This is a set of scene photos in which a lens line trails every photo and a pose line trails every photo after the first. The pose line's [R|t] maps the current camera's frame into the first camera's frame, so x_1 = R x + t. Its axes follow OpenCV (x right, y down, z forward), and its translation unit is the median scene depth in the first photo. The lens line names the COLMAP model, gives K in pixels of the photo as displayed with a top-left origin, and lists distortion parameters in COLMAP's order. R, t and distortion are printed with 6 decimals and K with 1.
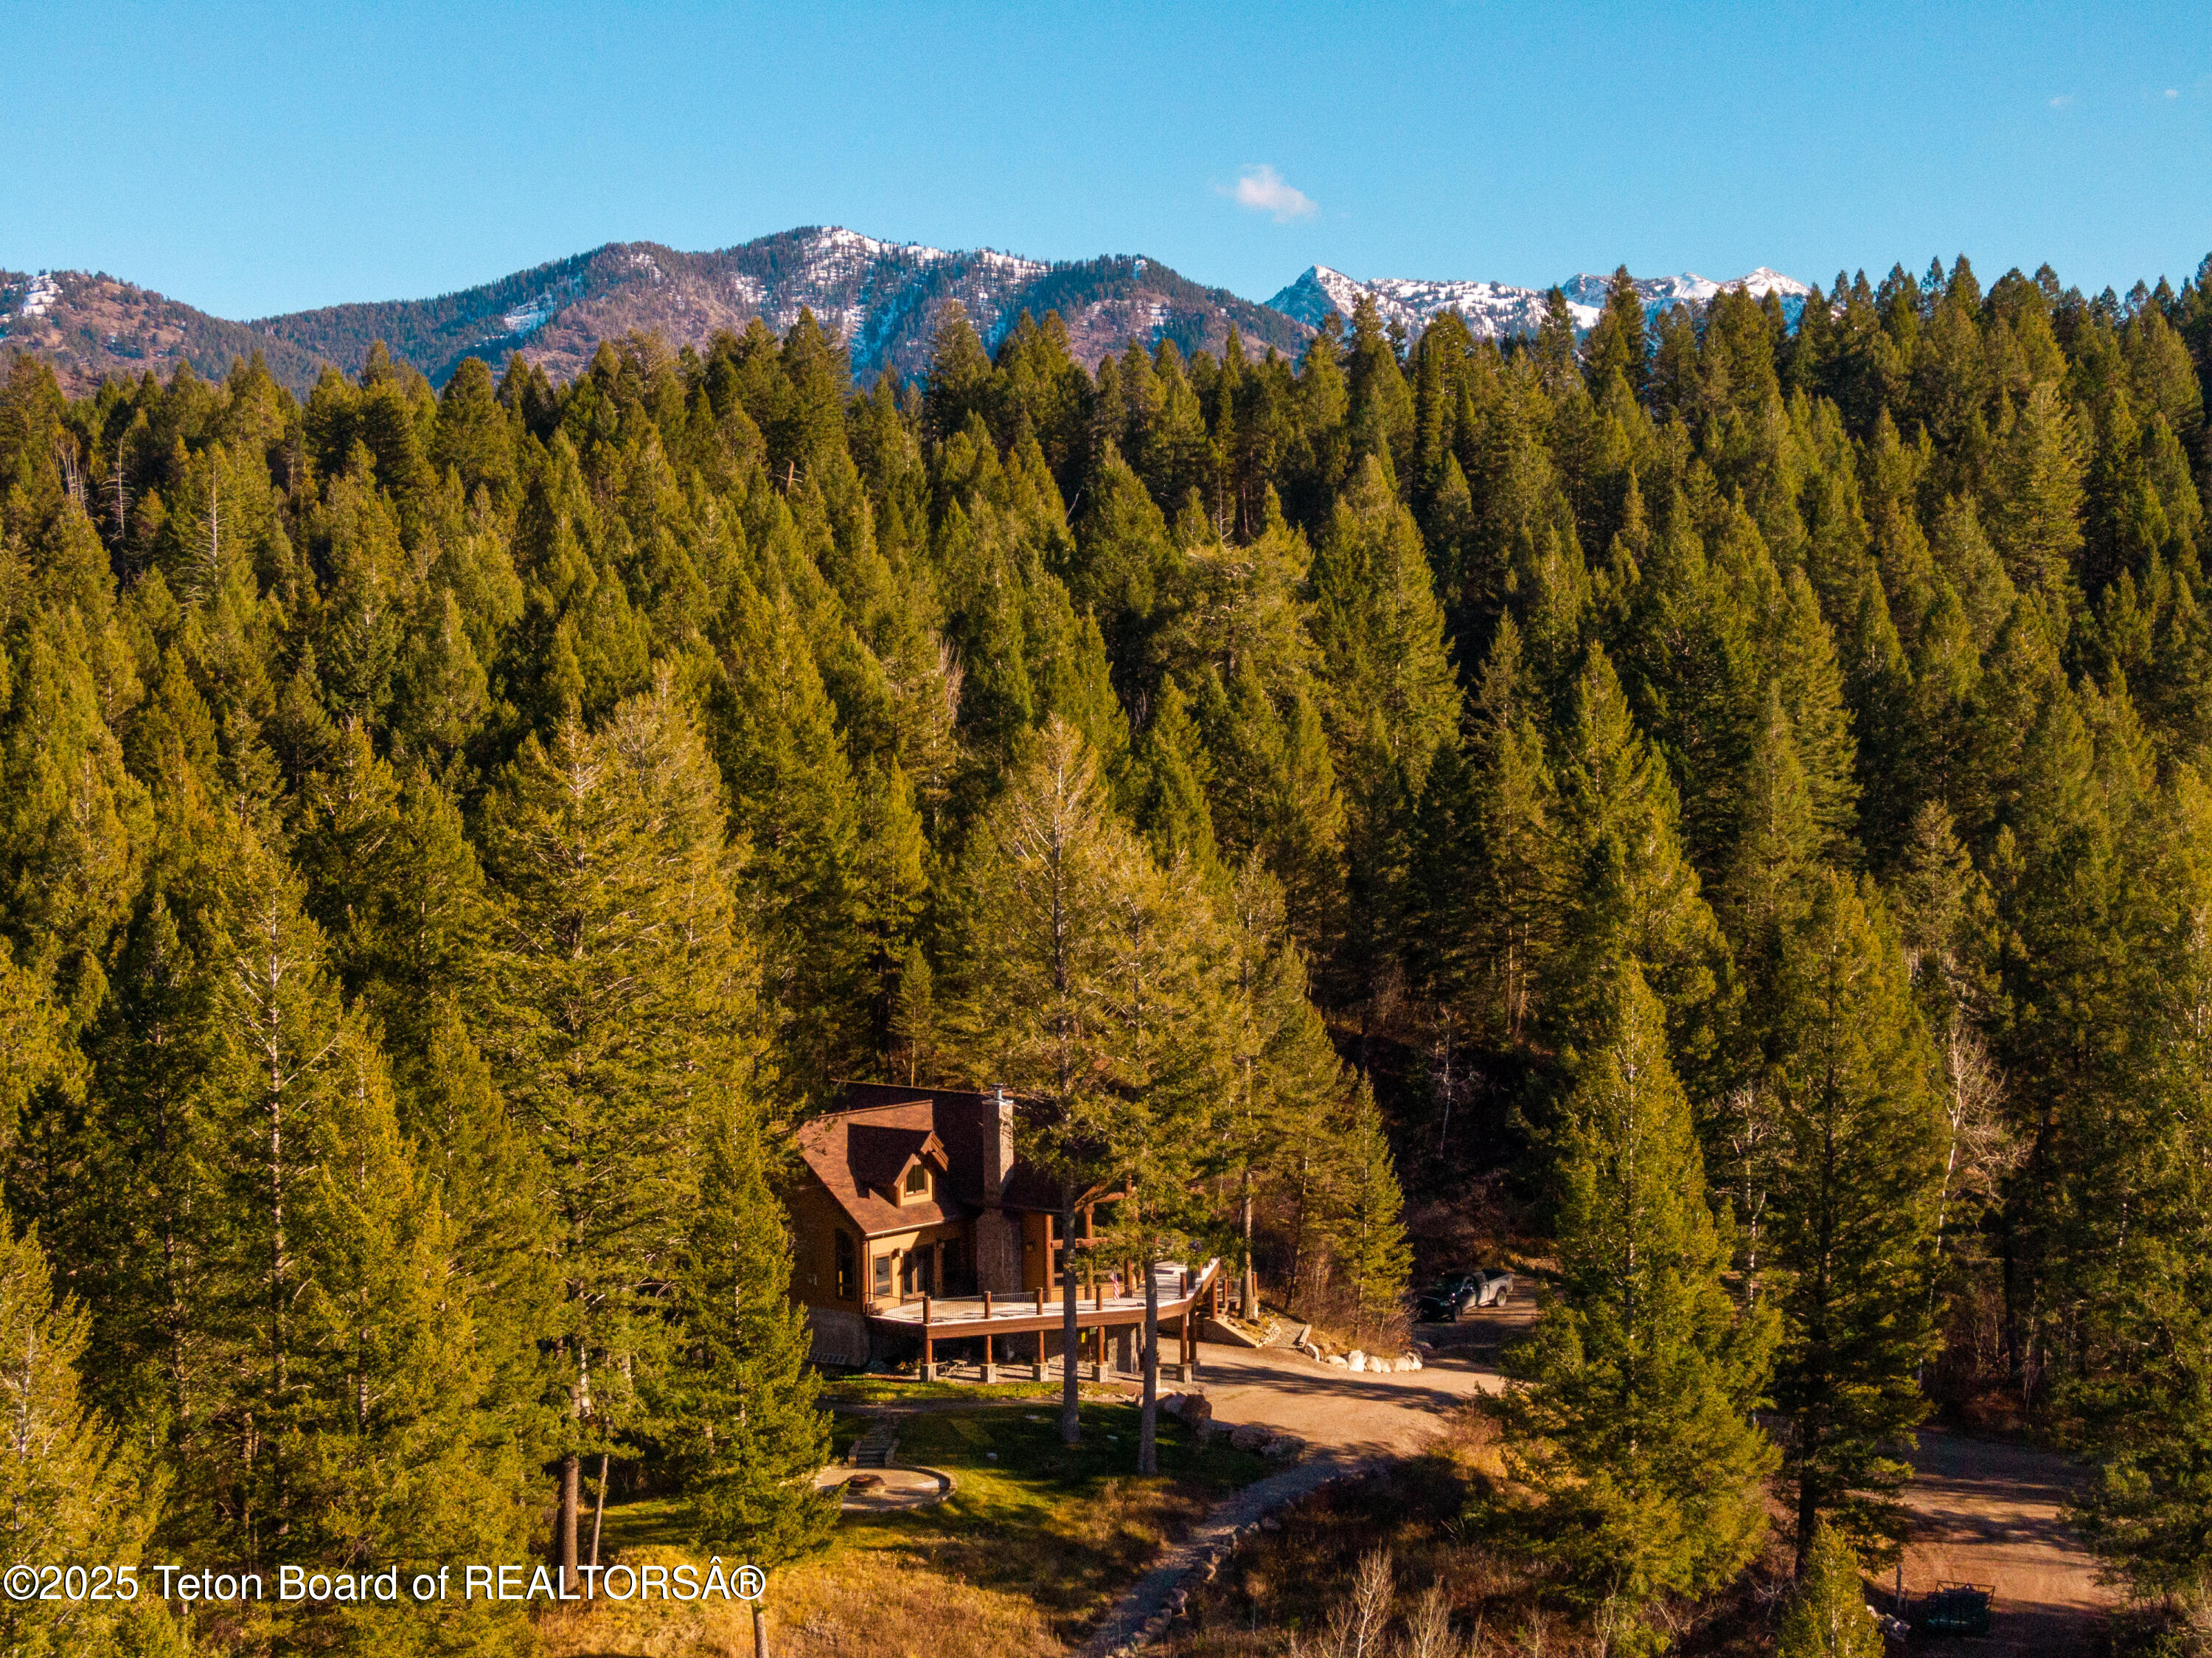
lens RADIAL K [[3092.7, 0, 1106.0], [0, 3092.7, 829.0], [0, 0, 1]] dist [-0.012338, -0.009850]
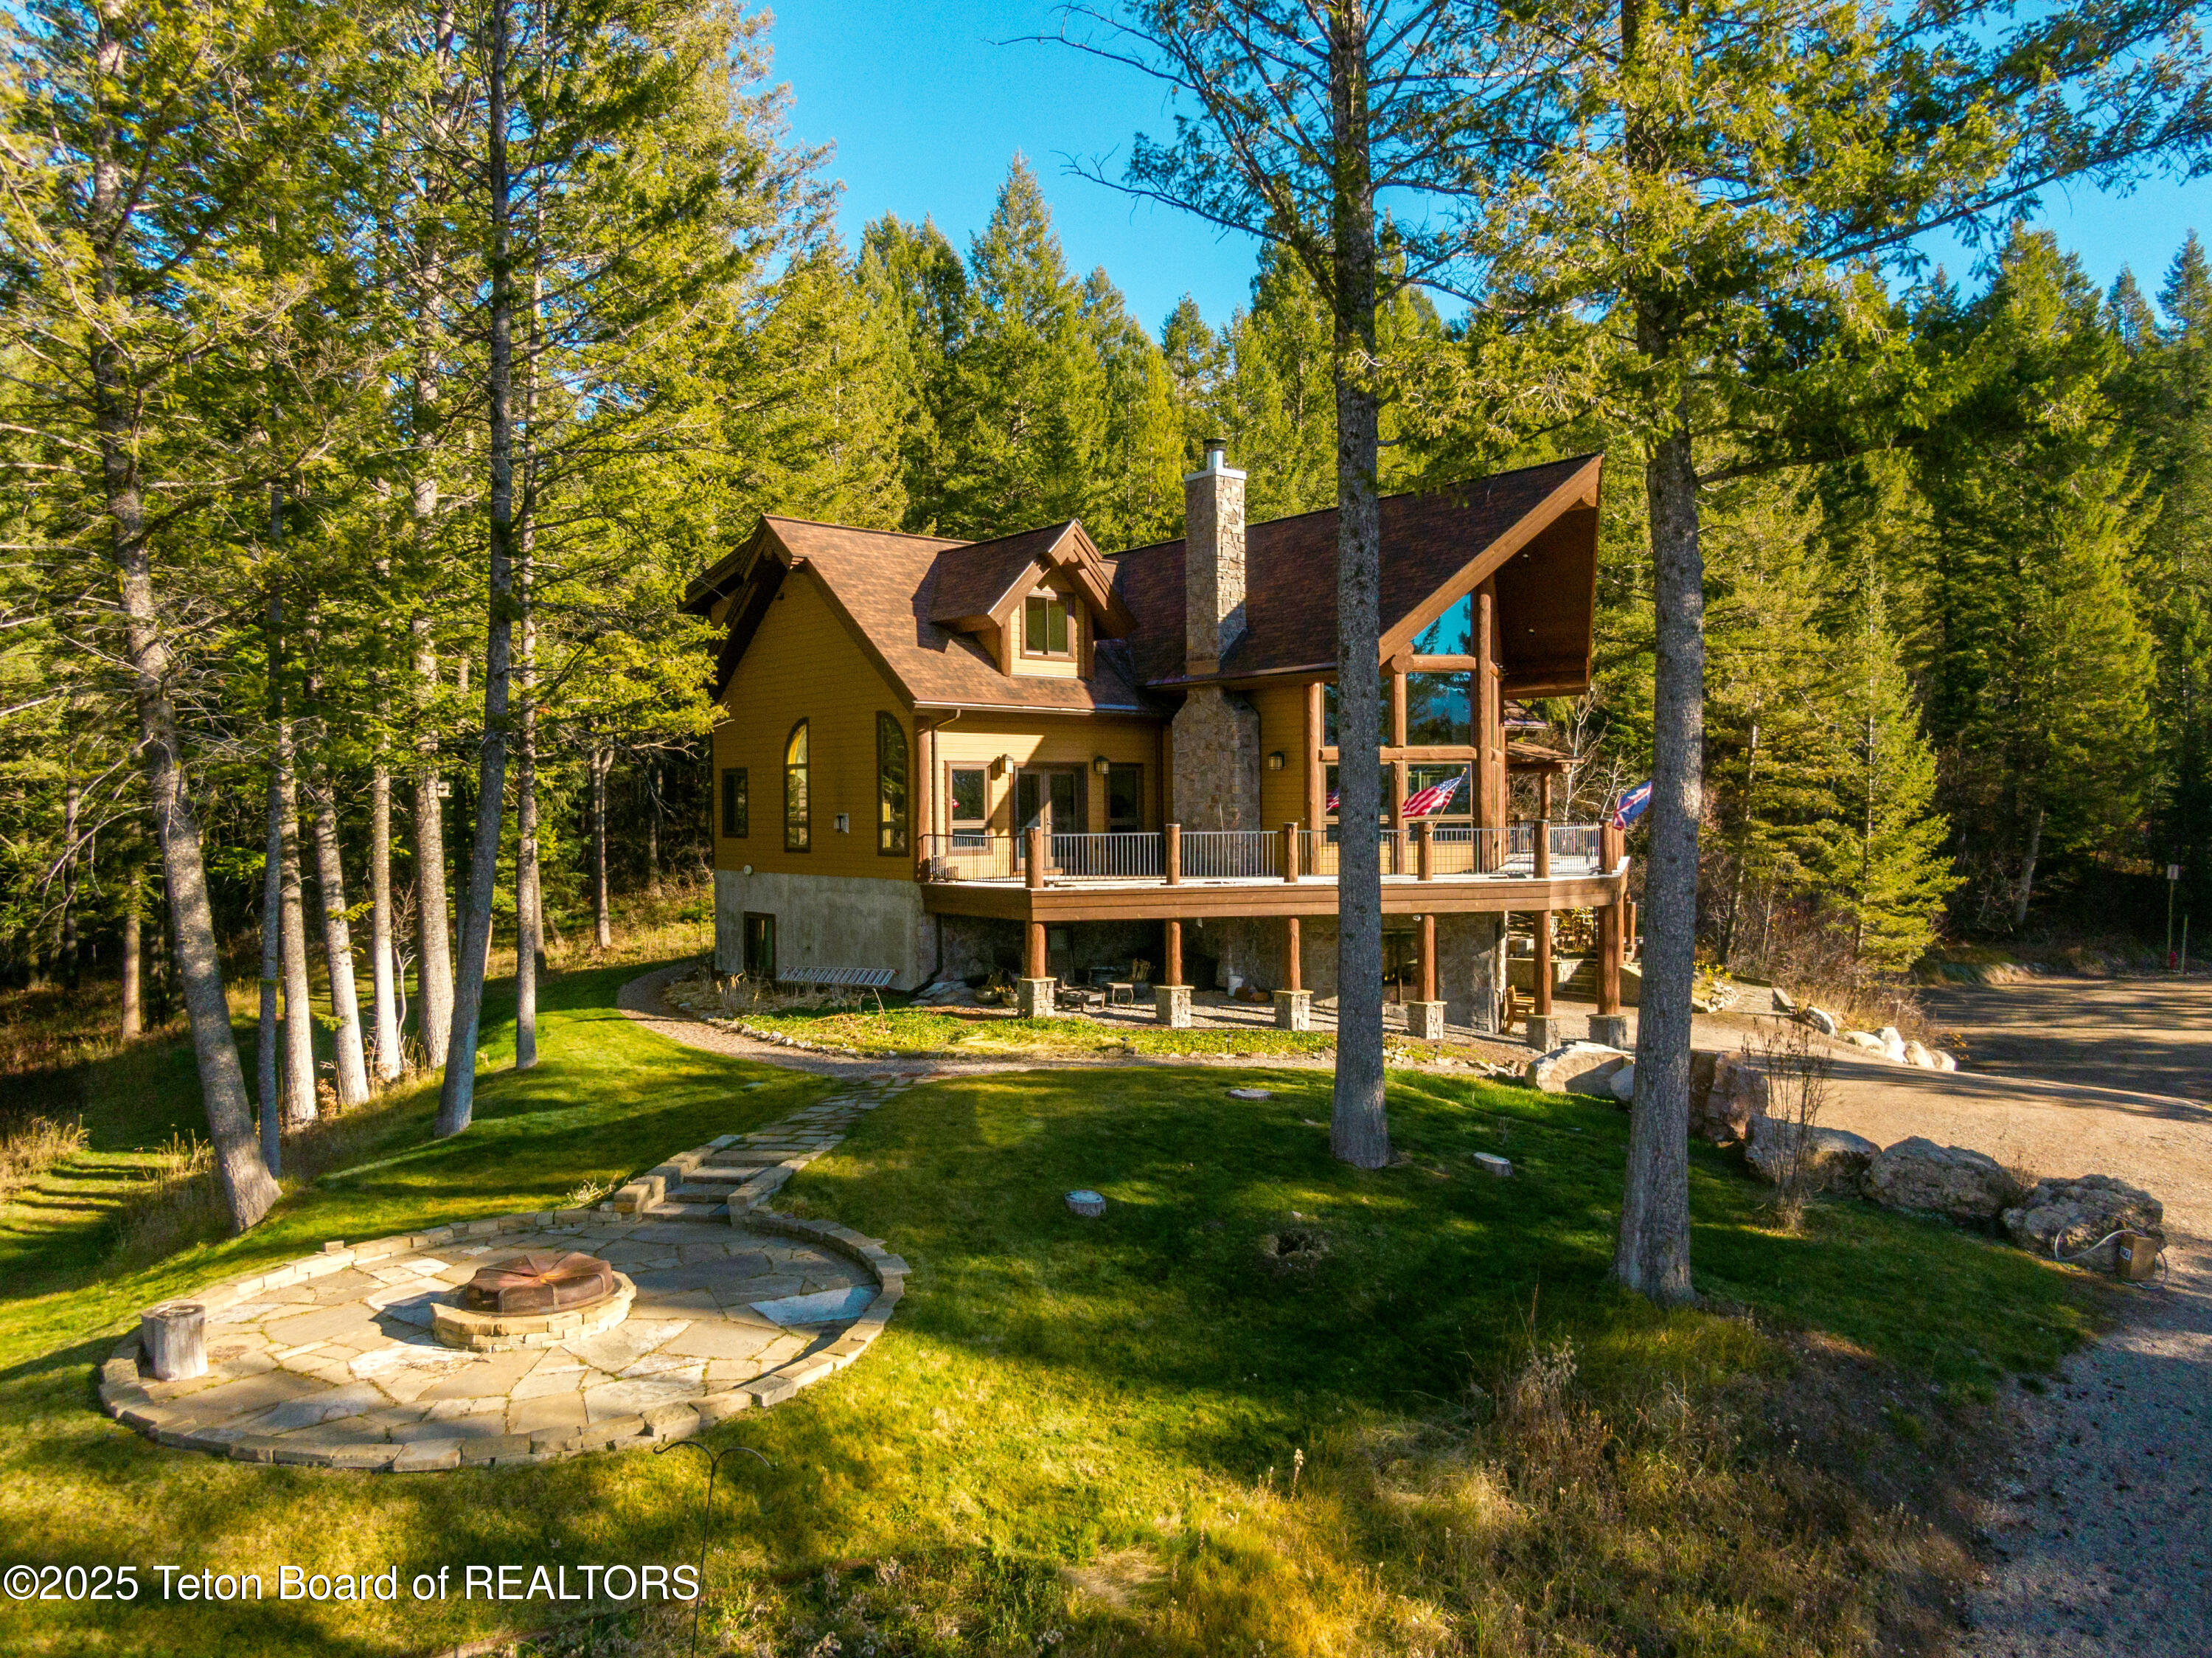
lens RADIAL K [[1529.6, 0, 1106.0], [0, 1529.6, 829.0], [0, 0, 1]] dist [-0.000615, 0.001082]
pose [[0.984229, 0.002926, -0.176874, -0.008483], [-0.007021, 0.999722, -0.022528, 0.152147], [0.176759, 0.023414, 0.983976, 0.765569]]
